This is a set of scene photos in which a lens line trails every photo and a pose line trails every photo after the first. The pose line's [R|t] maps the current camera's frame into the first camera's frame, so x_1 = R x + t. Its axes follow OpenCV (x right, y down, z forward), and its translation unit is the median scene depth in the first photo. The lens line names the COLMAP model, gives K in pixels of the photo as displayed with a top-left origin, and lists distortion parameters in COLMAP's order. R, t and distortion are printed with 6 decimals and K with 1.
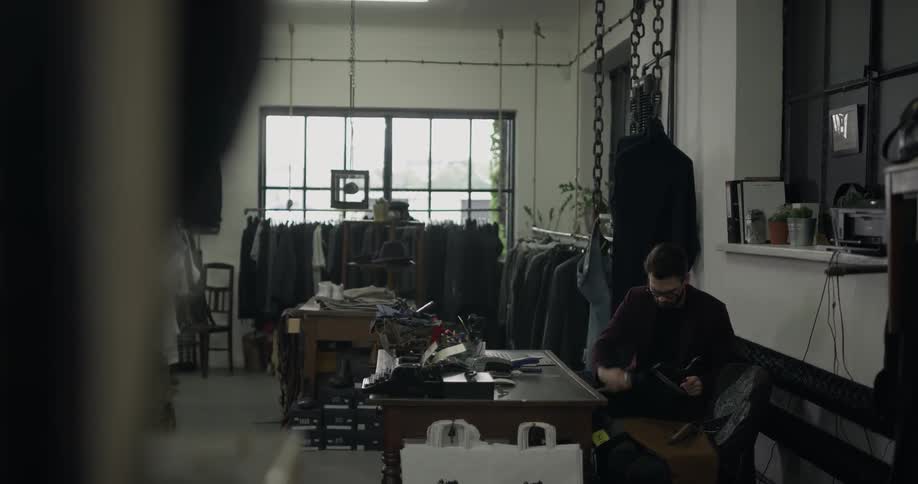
lens RADIAL K [[1067.5, 0, 446.6], [0, 1067.5, 242.2], [0, 0, 1]] dist [-0.011519, -0.023783]
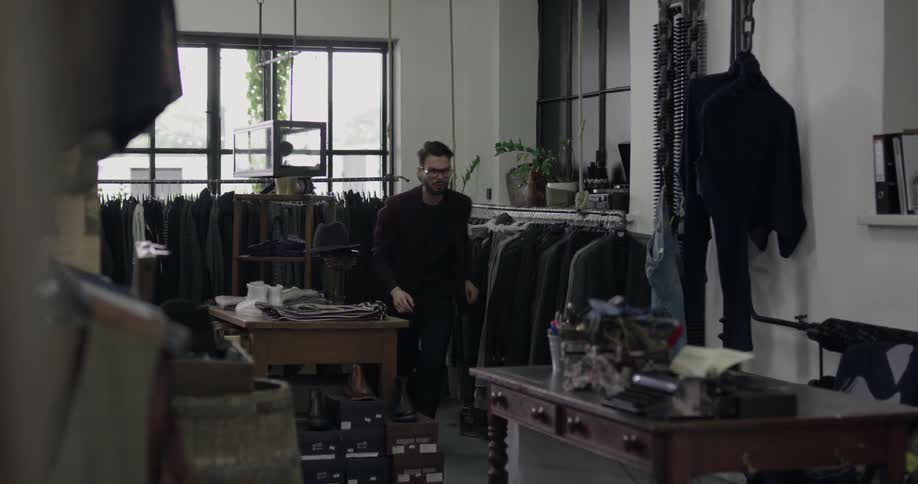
lens RADIAL K [[1530.3, 0, 459.0], [0, 1530.3, 242.0], [0, 0, 1]] dist [0.117051, 0.002049]
pose [[0.959826, -0.021671, 0.279756, -0.294713], [0.019193, 0.999749, 0.011592, 0.001889], [-0.279937, -0.005757, 0.960001, -0.000307]]
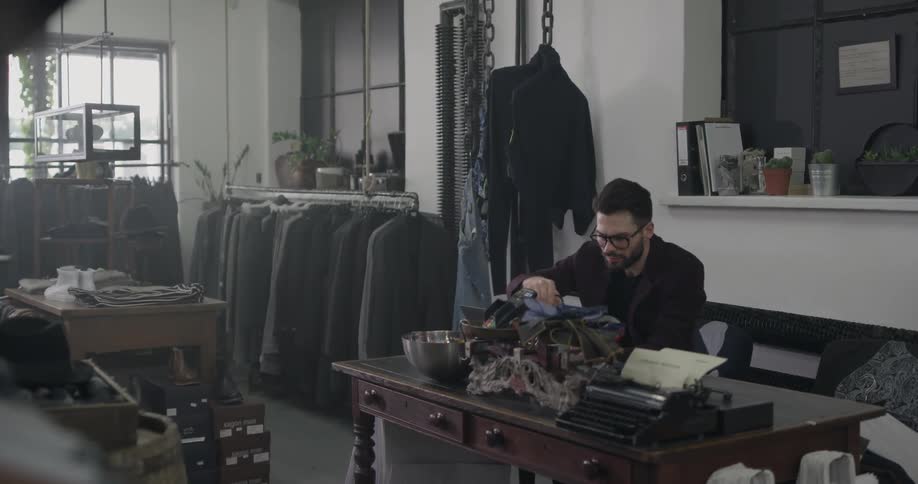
lens RADIAL K [[1067.5, 0, 446.6], [0, 1067.5, 242.2], [0, 0, 1]] dist [-0.011519, -0.023783]
pose [[0.857407, -0.044643, 0.512700, -0.283275], [0.025114, 0.998673, 0.044960, -0.004113], [-0.514027, -0.025673, 0.857390, 0.309538]]
